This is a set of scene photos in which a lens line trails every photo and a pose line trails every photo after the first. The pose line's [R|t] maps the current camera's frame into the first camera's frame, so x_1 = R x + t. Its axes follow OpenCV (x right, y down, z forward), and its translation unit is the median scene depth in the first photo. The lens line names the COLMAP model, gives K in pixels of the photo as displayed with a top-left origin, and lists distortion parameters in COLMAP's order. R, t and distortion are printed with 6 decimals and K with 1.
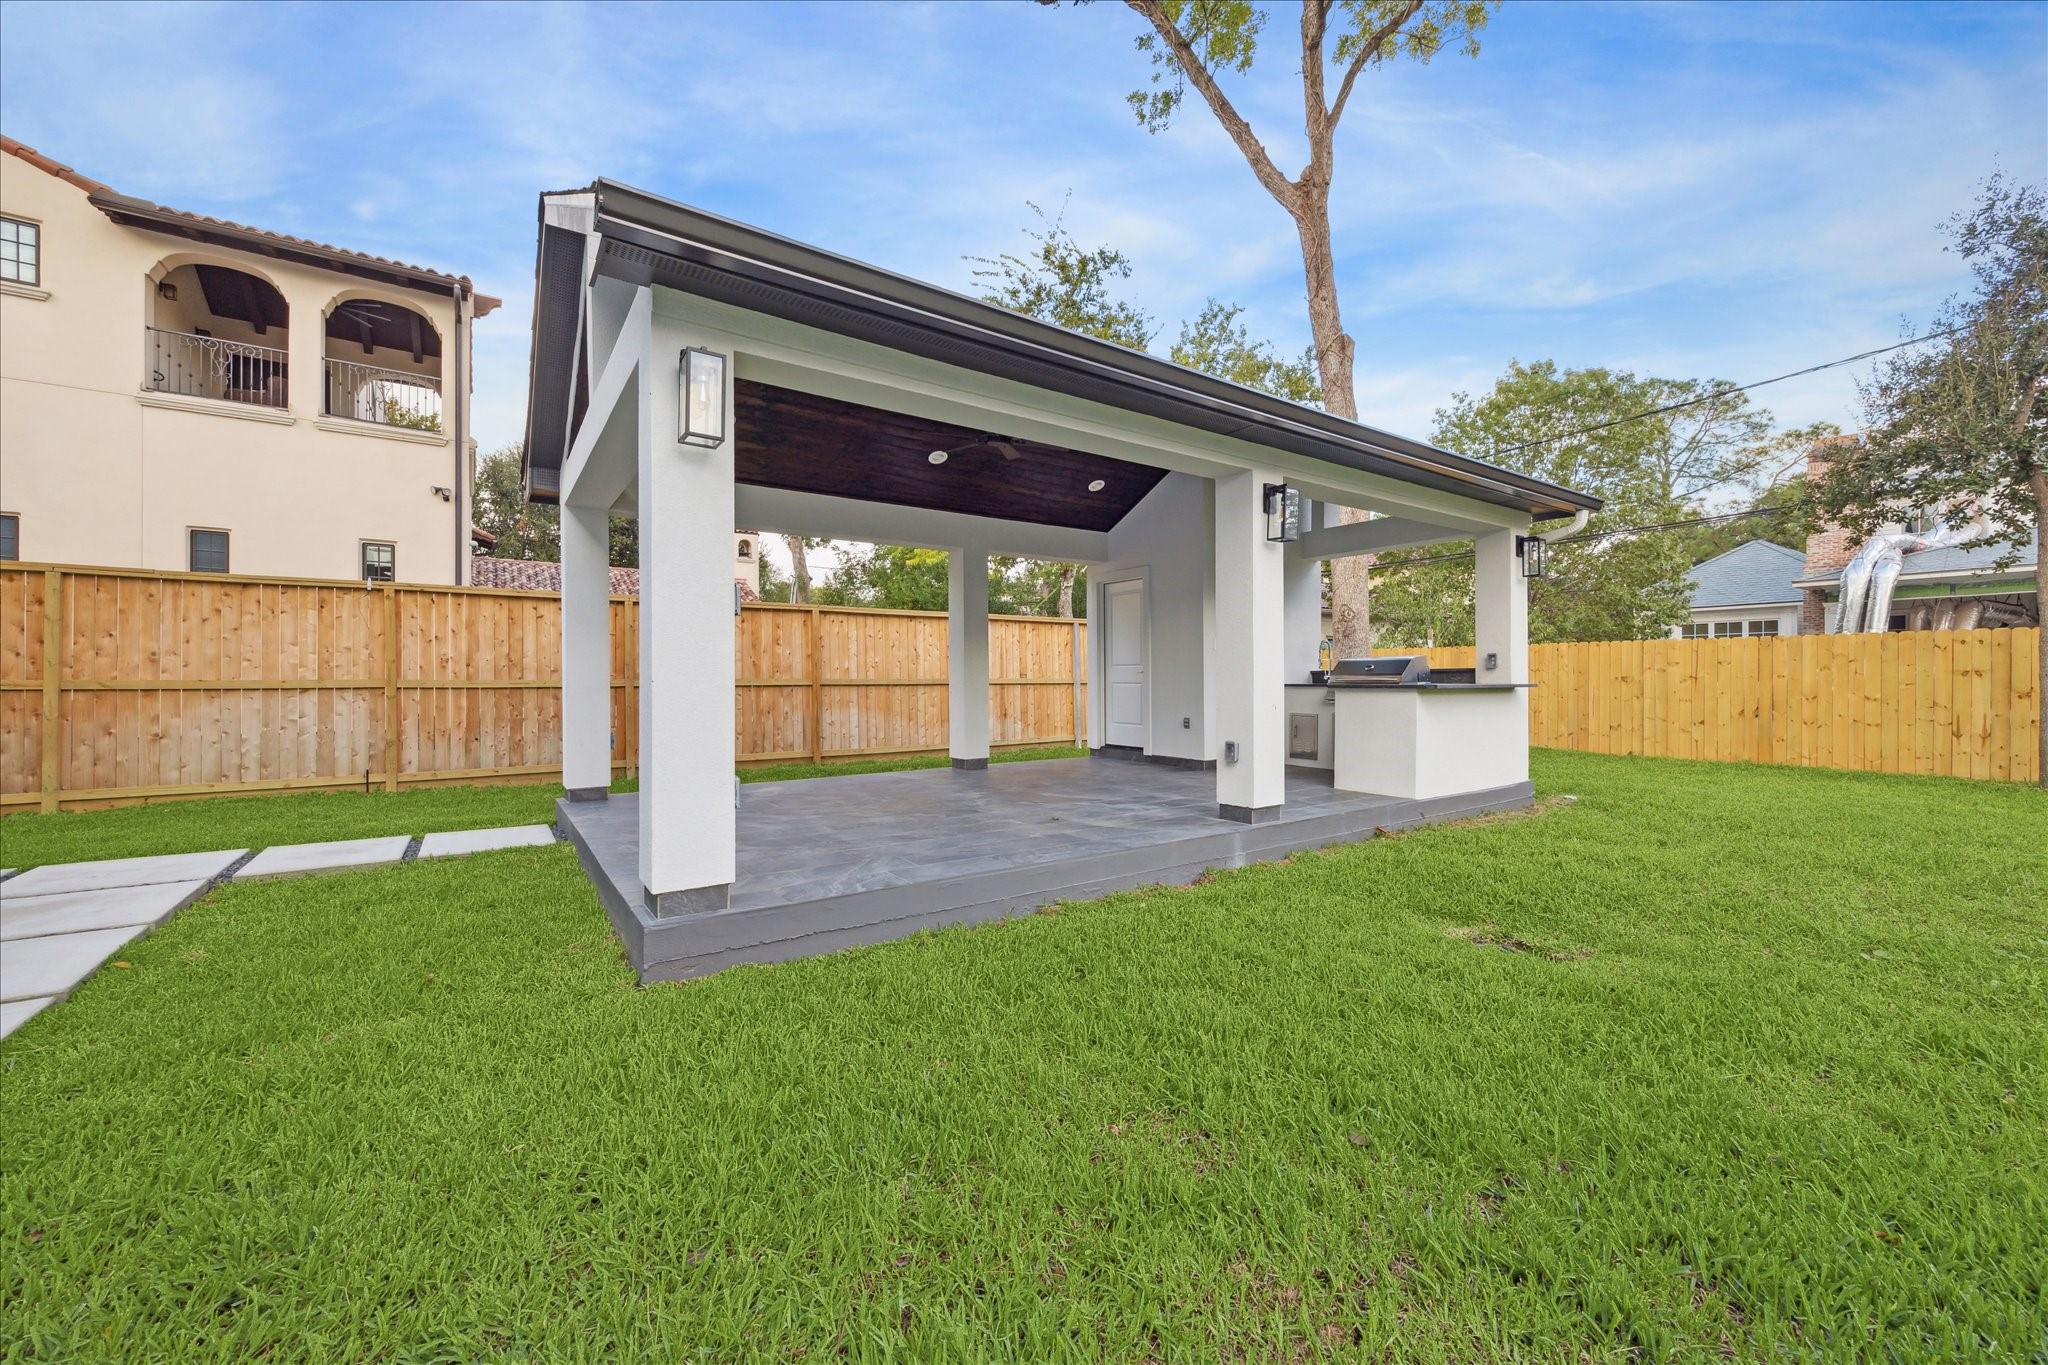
lens RADIAL K [[790.5, 0, 1011.7], [0, 790.5, 684.8], [0, 0, 1]] dist [0.000792, 0.000036]
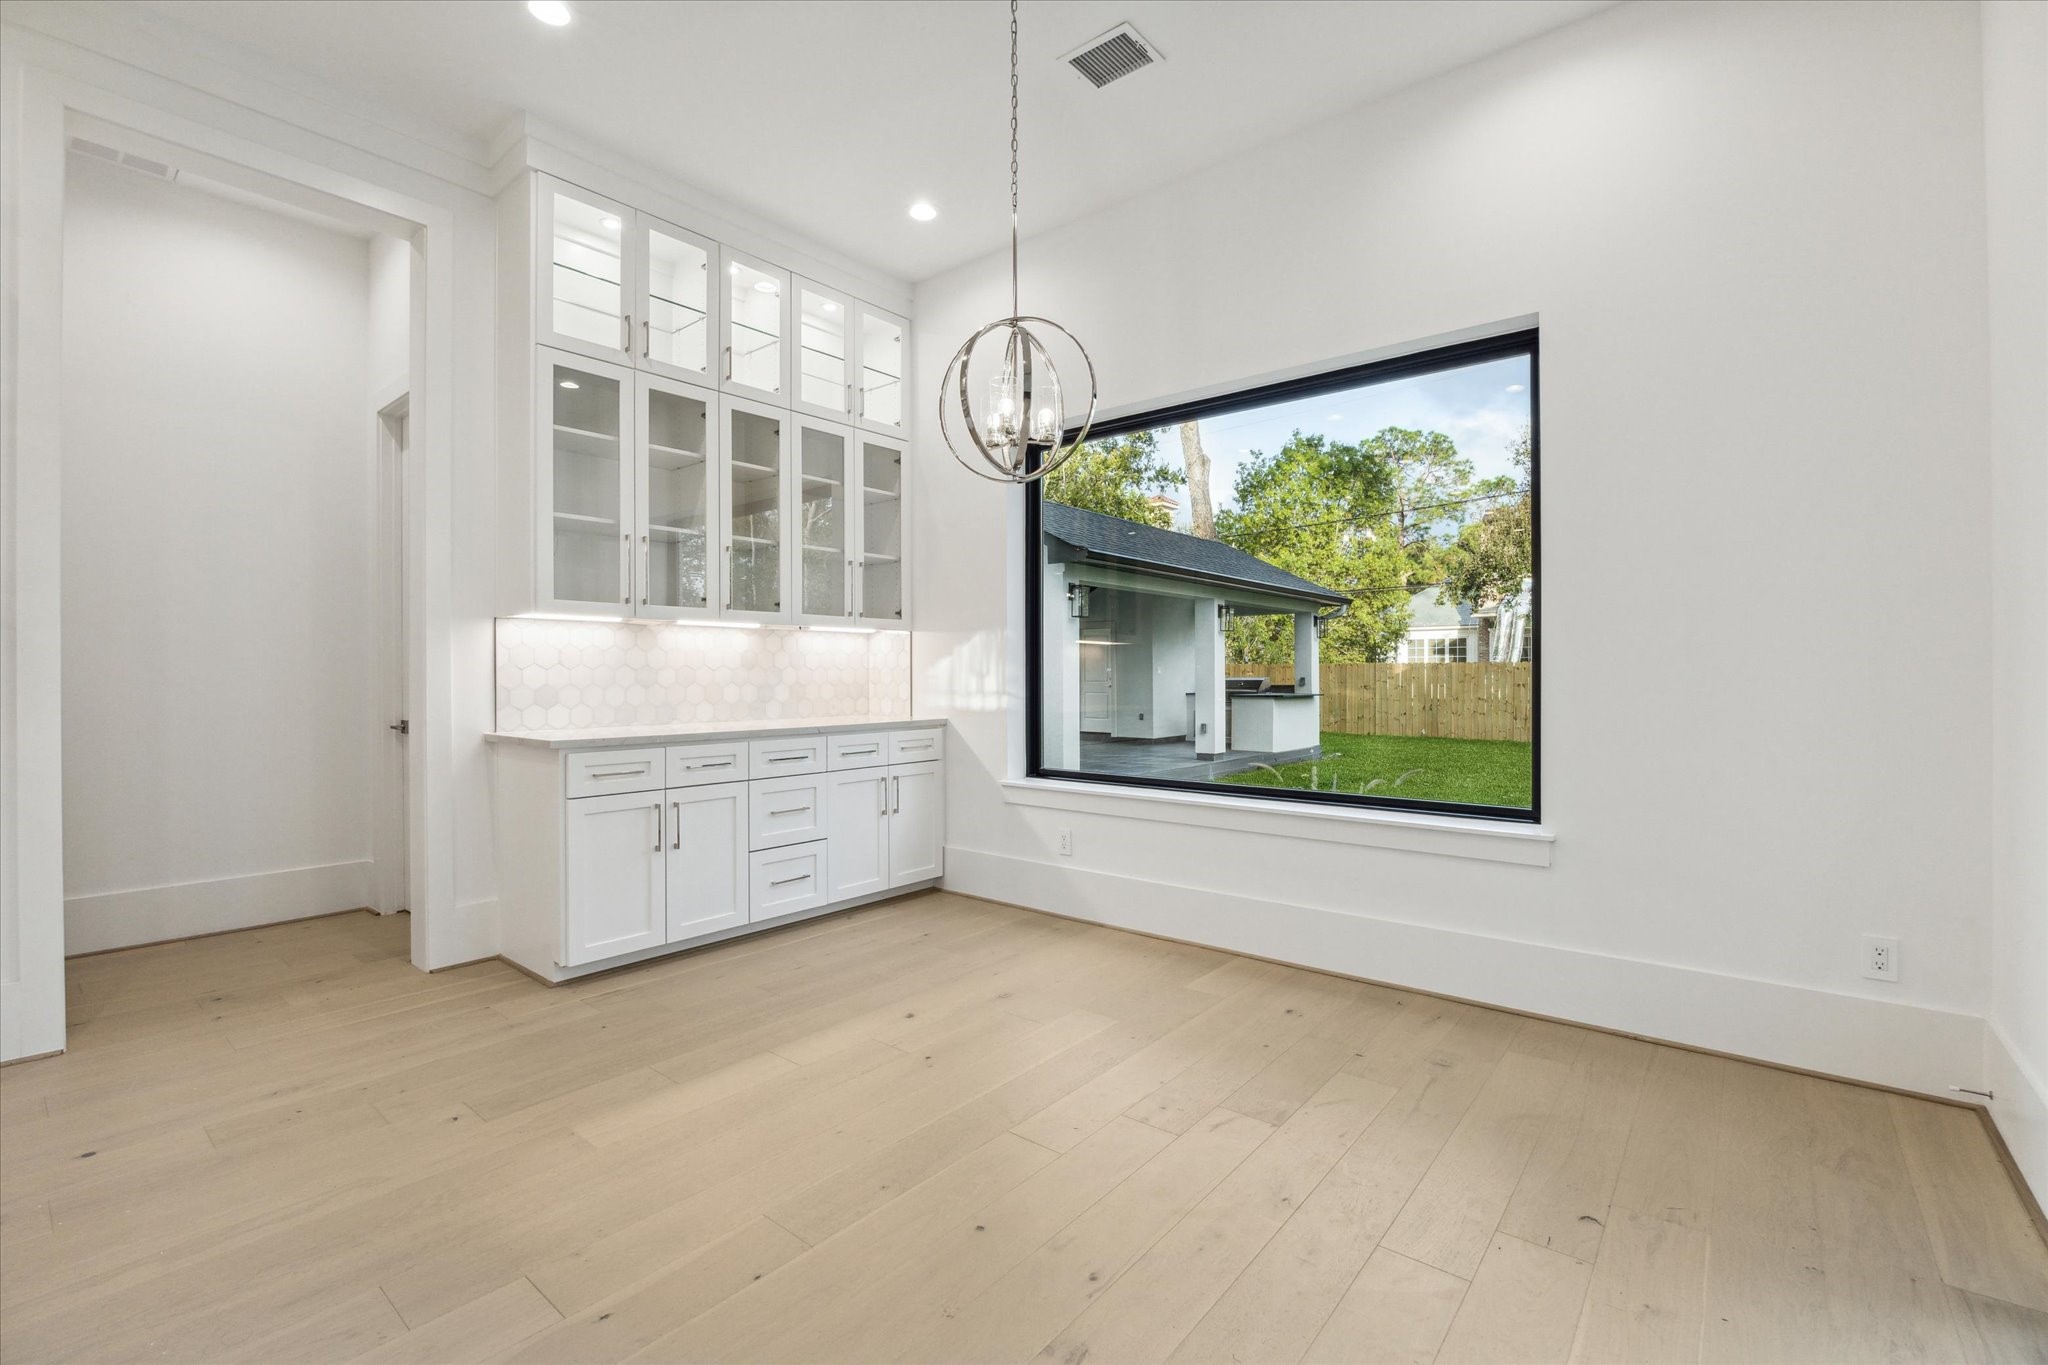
lens RADIAL K [[893.1, 0, 1016.9], [0, 893.1, 678.7], [0, 0, 1]] dist [-0.004533, -0.000059]
pose [[0.961433, 0.000861, 0.275038, -0.390034], [-0.000418, 0.999999, -0.001669, -0.020396], [-0.275039, 0.001490, 0.961432, -0.528997]]
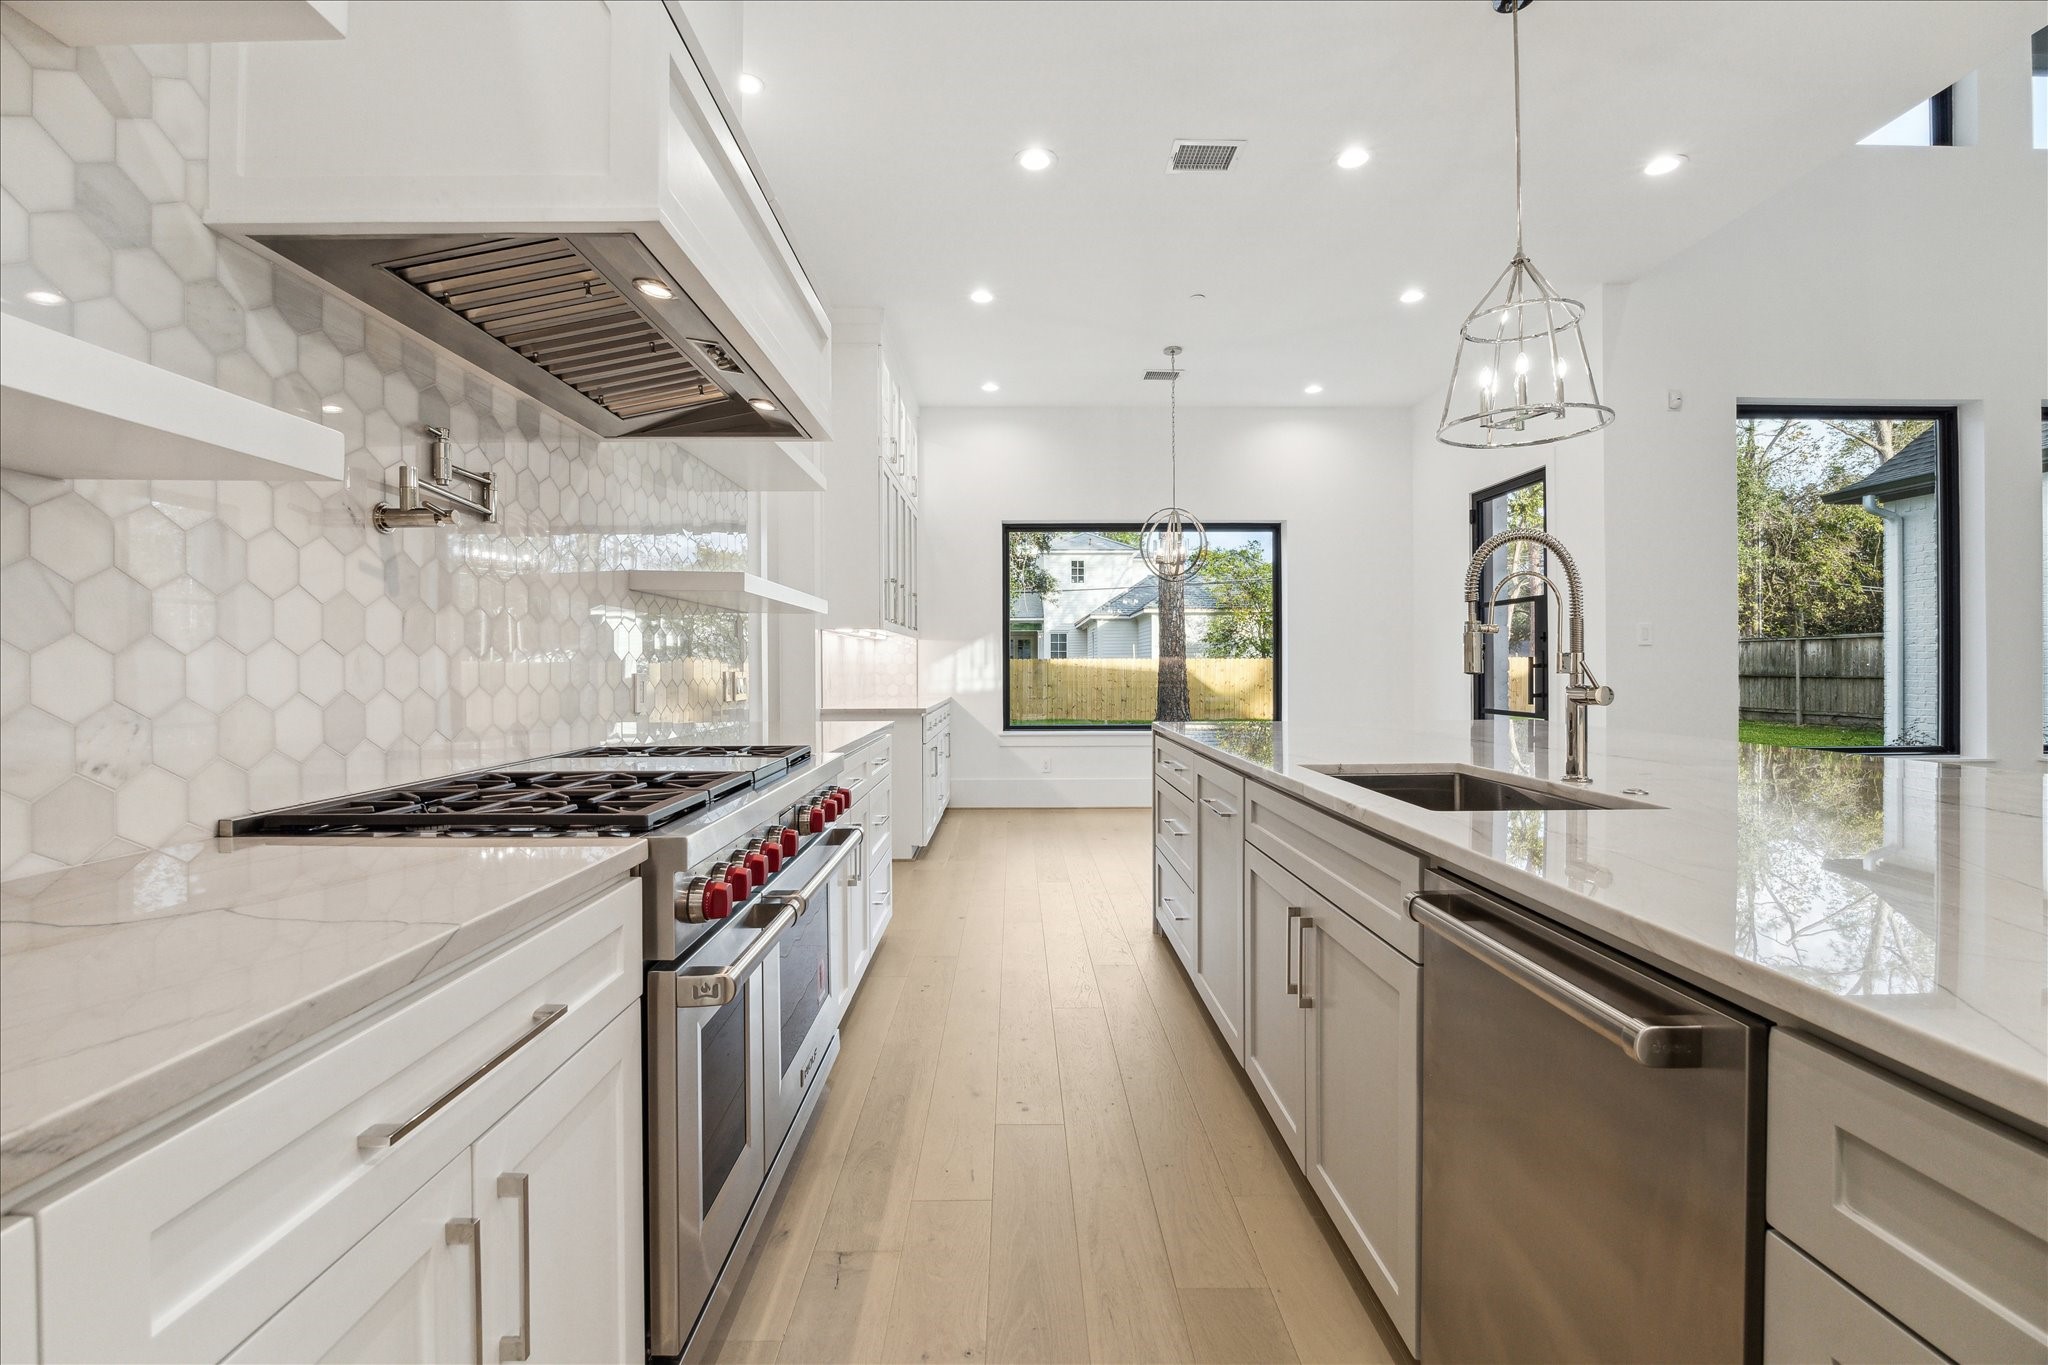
lens RADIAL K [[893.1, 0, 1030.3], [0, 893.1, 675.1], [0, 0, 1]] dist [-0.004533, -0.000059]
pose [[0.557727, -0.005268, 0.830008, -0.763294], [0.004036, 0.999985, 0.003634, -0.019943], [-0.830014, 0.001323, 0.557740, -0.525499]]
